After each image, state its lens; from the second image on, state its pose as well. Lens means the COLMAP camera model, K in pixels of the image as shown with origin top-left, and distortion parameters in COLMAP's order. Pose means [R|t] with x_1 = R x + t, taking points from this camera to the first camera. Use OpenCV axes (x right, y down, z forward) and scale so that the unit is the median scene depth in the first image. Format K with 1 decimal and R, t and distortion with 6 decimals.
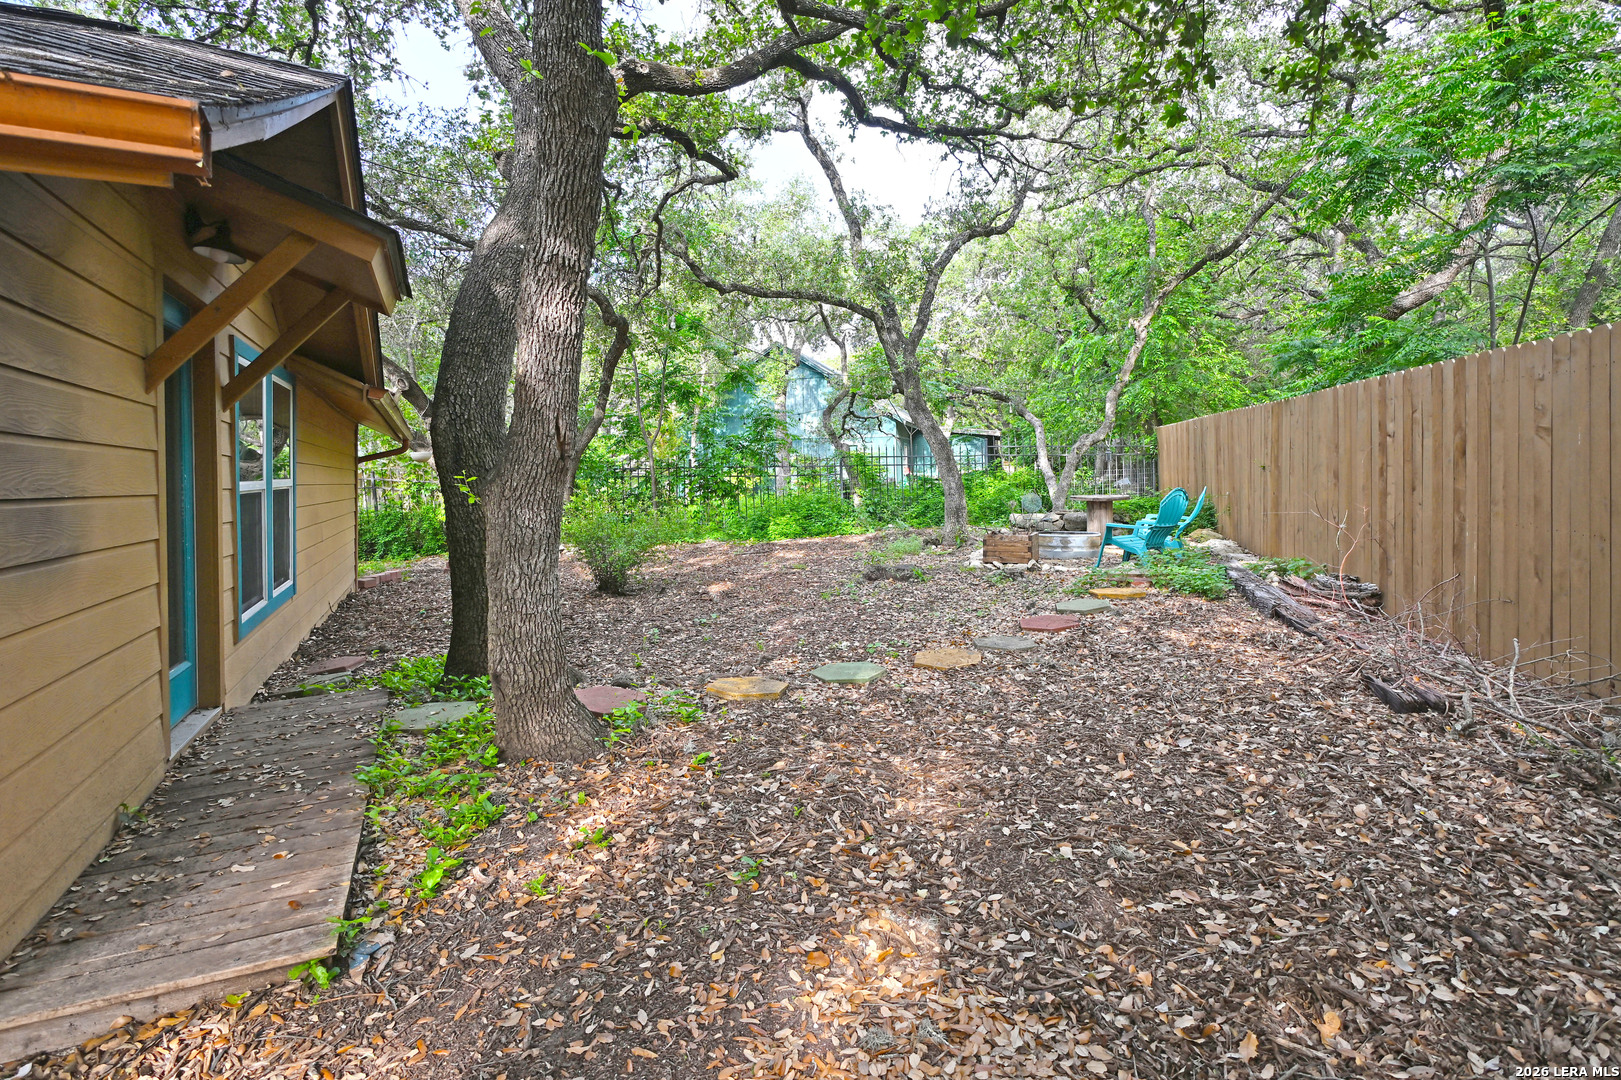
lens RADIAL K [[804.3, 0, 810.5], [0, 804.3, 540.0], [0, 0, 1]] dist [-0.000272, -0.000105]
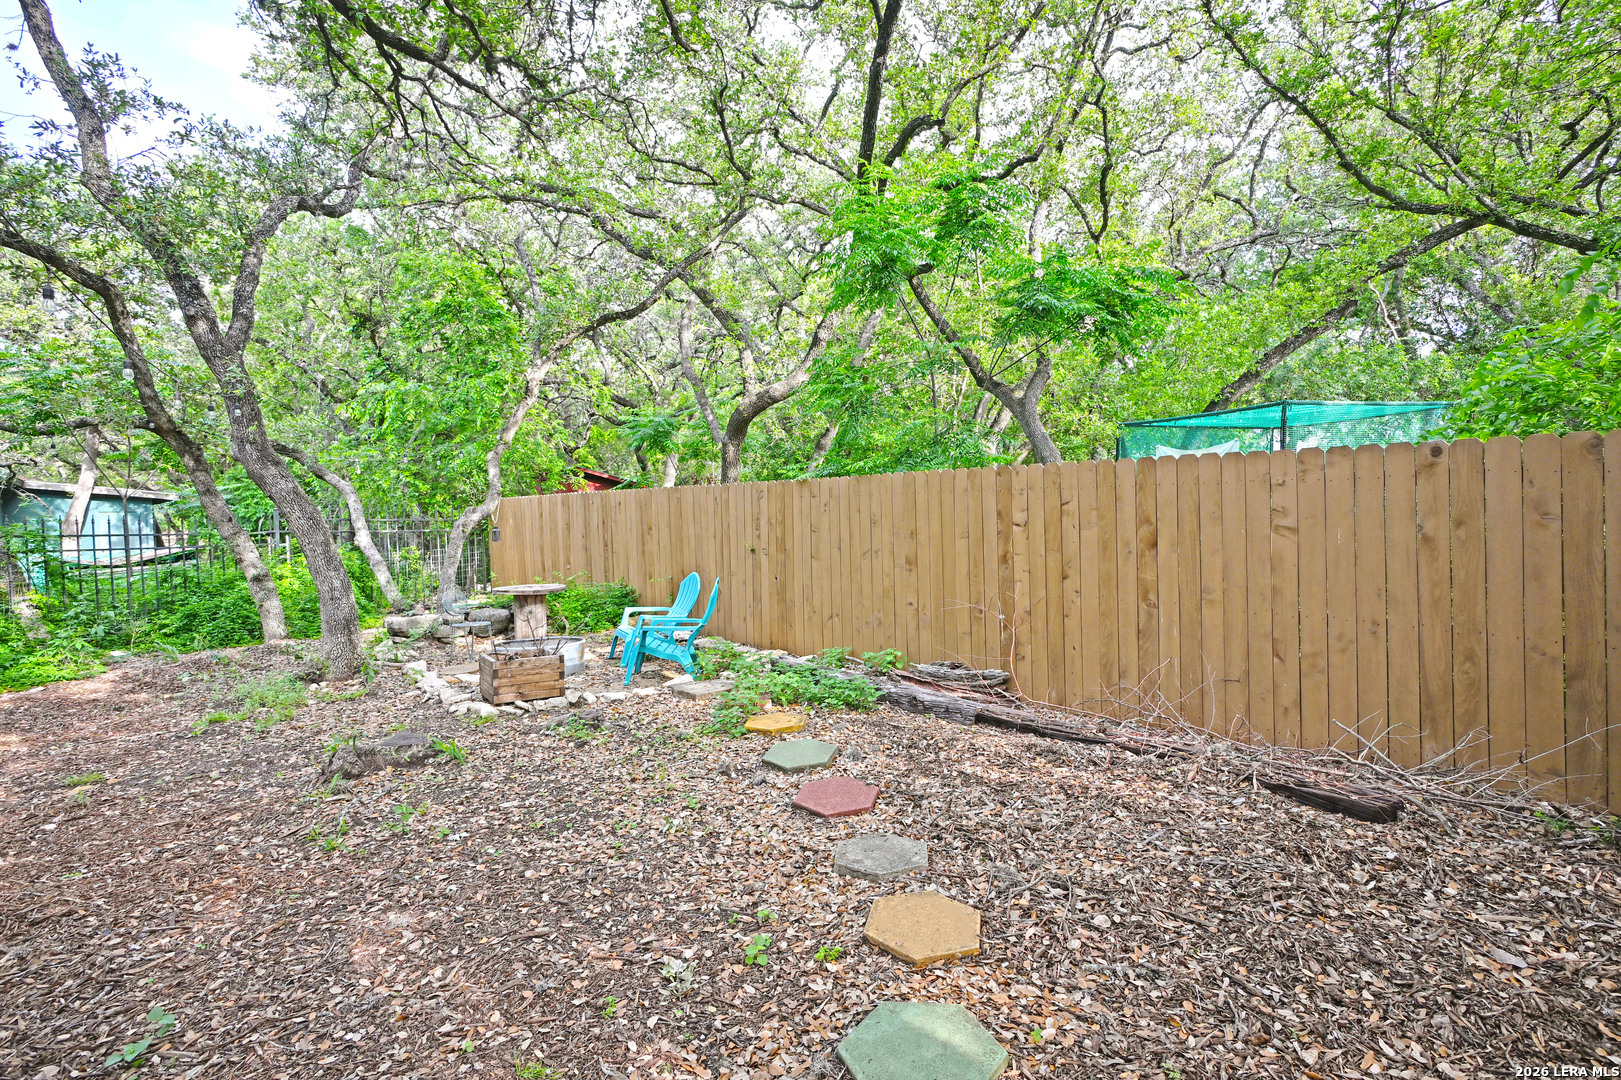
lens RADIAL K [[804.3, 0, 810.5], [0, 804.3, 540.0], [0, 0, 1]] dist [-0.000272, -0.000105]
pose [[0.539759, -0.012014, 0.841734, -0.282047], [0.081370, 0.995961, -0.037962, -0.091010], [-0.837878, 0.088982, 0.538556, 0.654820]]
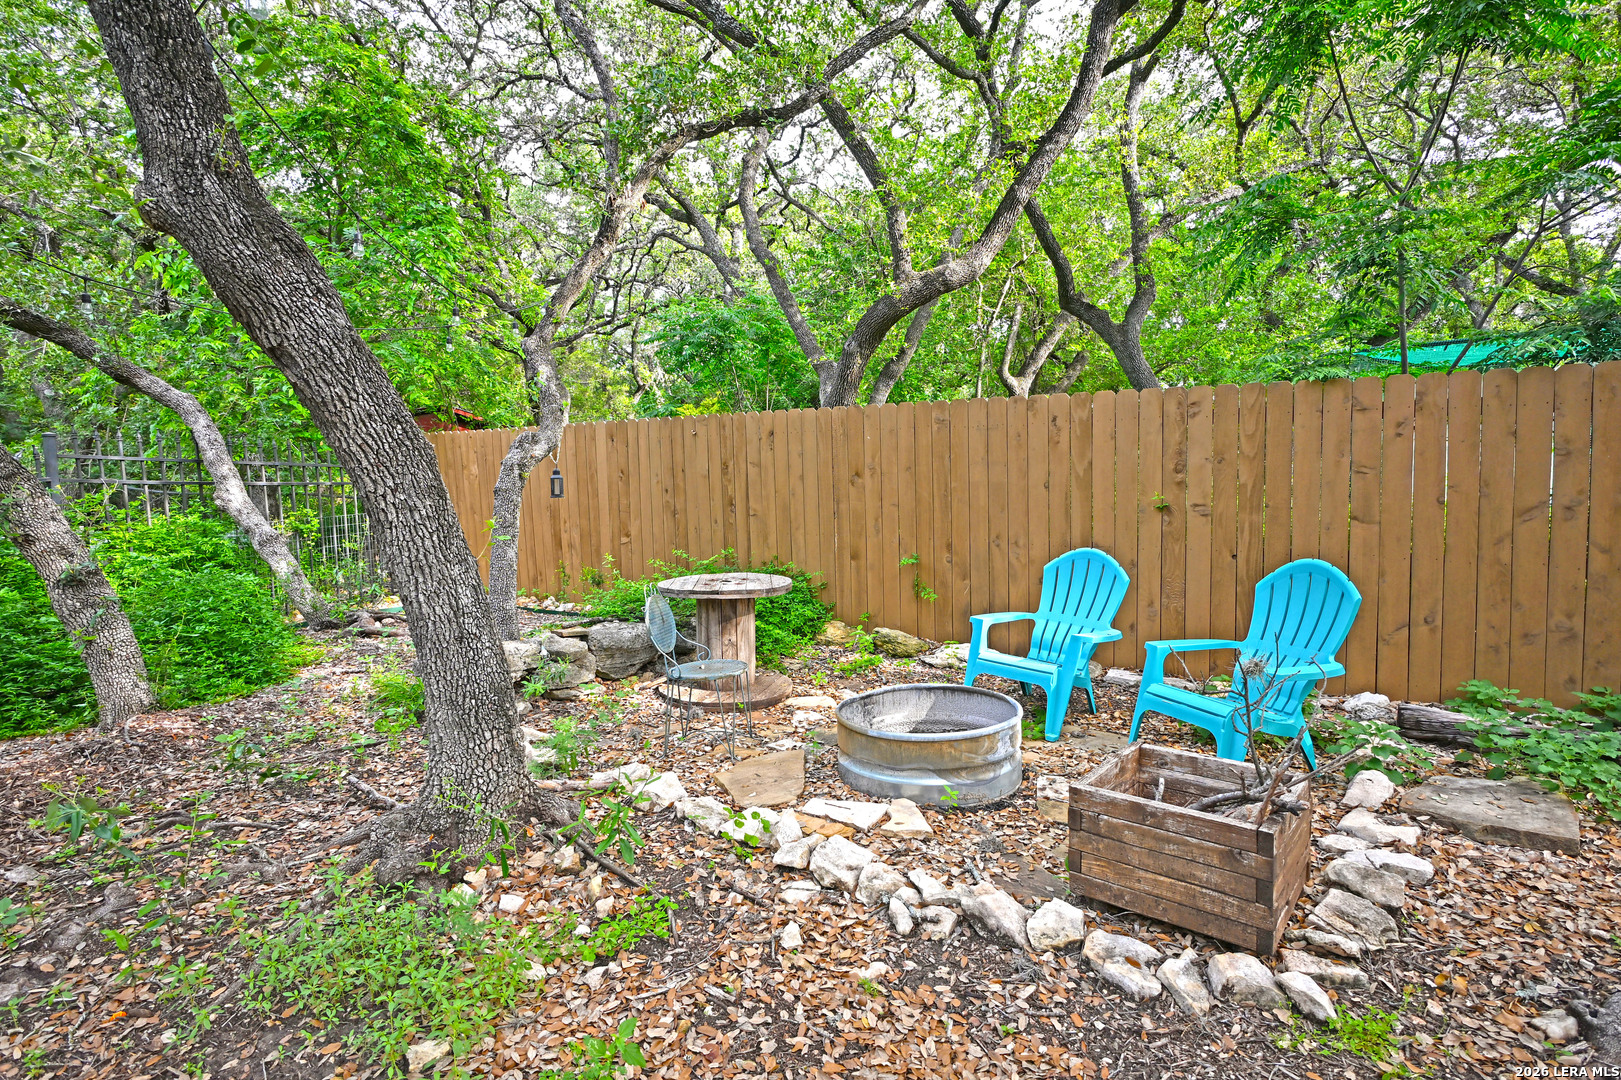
lens RADIAL K [[804.3, 0, 810.5], [0, 804.3, 540.0], [0, 0, 1]] dist [-0.000272, -0.000105]
pose [[0.288177, -0.051934, 0.956168, -0.039655], [0.092356, 0.995381, 0.026228, -0.151517], [-0.953113, 0.080749, 0.291642, 1.528497]]
